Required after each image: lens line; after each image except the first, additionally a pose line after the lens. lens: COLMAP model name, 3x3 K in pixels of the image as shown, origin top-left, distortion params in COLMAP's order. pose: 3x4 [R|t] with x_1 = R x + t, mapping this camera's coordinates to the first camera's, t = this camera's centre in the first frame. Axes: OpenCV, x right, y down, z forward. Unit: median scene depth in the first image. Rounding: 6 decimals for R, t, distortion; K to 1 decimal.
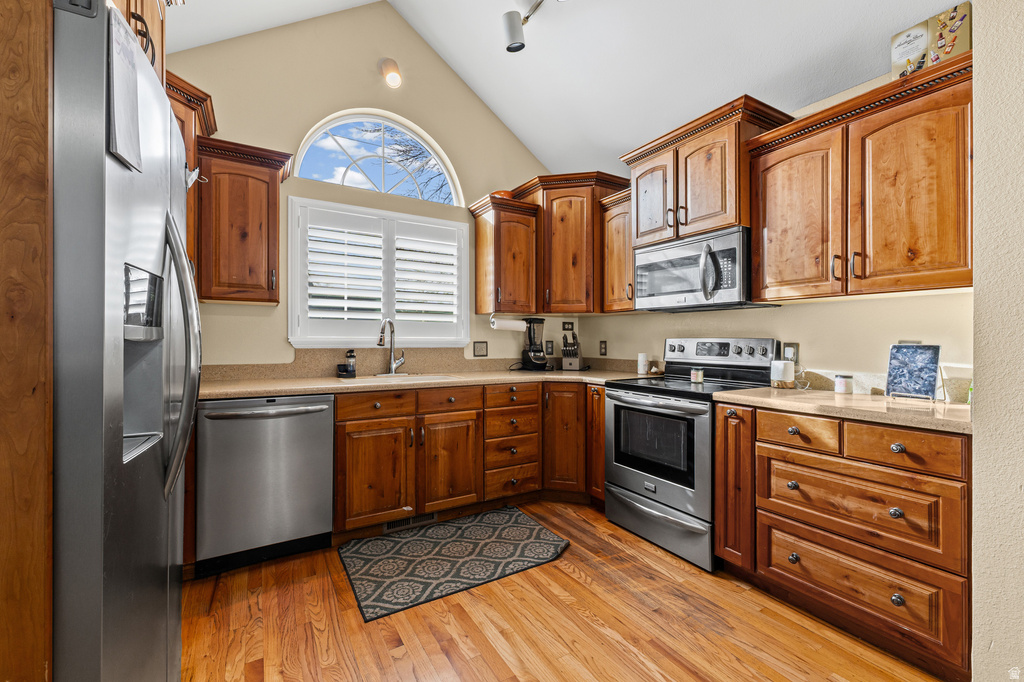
lens RADIAL K [[432.1, 0, 514.6], [0, 432.1, 338.6], [0, 0, 1]] dist [0.003231, 0.001120]
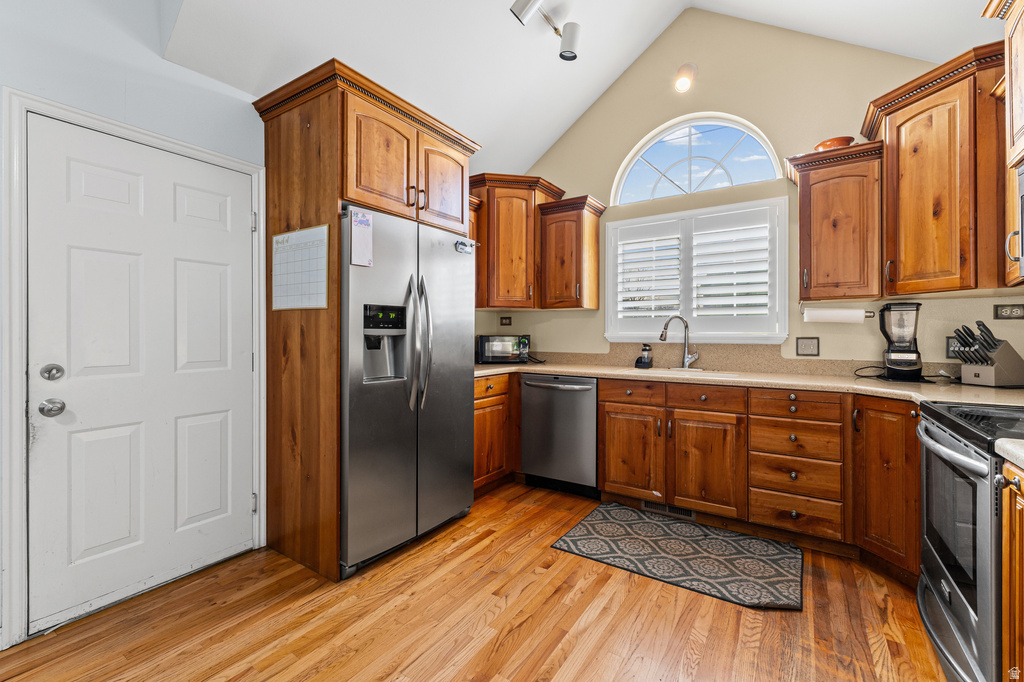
lens RADIAL K [[432.1, 0, 516.9], [0, 432.1, 331.6], [0, 0, 1]] dist [0.003231, 0.001120]
pose [[0.430230, -0.009508, -0.902669, 0.542374], [0.001663, 0.999951, -0.009740, 0.003751], [0.902718, 0.002689, 0.430225, 0.219828]]
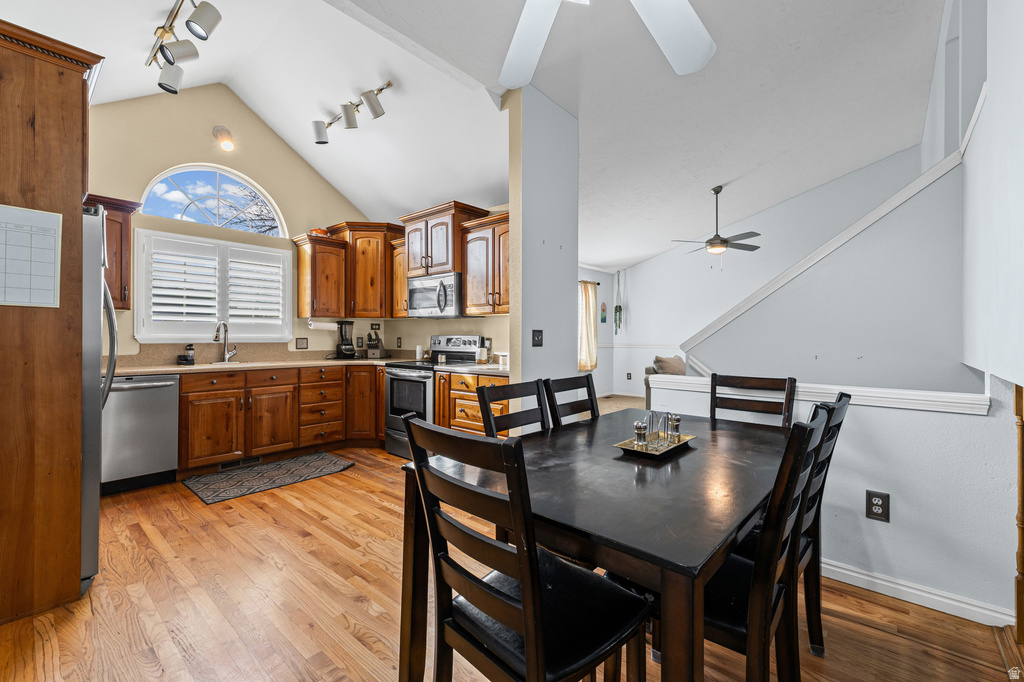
lens RADIAL K [[432.1, 0, 517.0], [0, 432.1, 333.4], [0, 0, 1]] dist [0.003231, 0.001120]
pose [[0.949635, 0.000723, 0.313357, 0.178340], [0.000894, 0.999987, -0.005018, -0.000283], [-0.313357, 0.005046, 0.949622, -0.647610]]
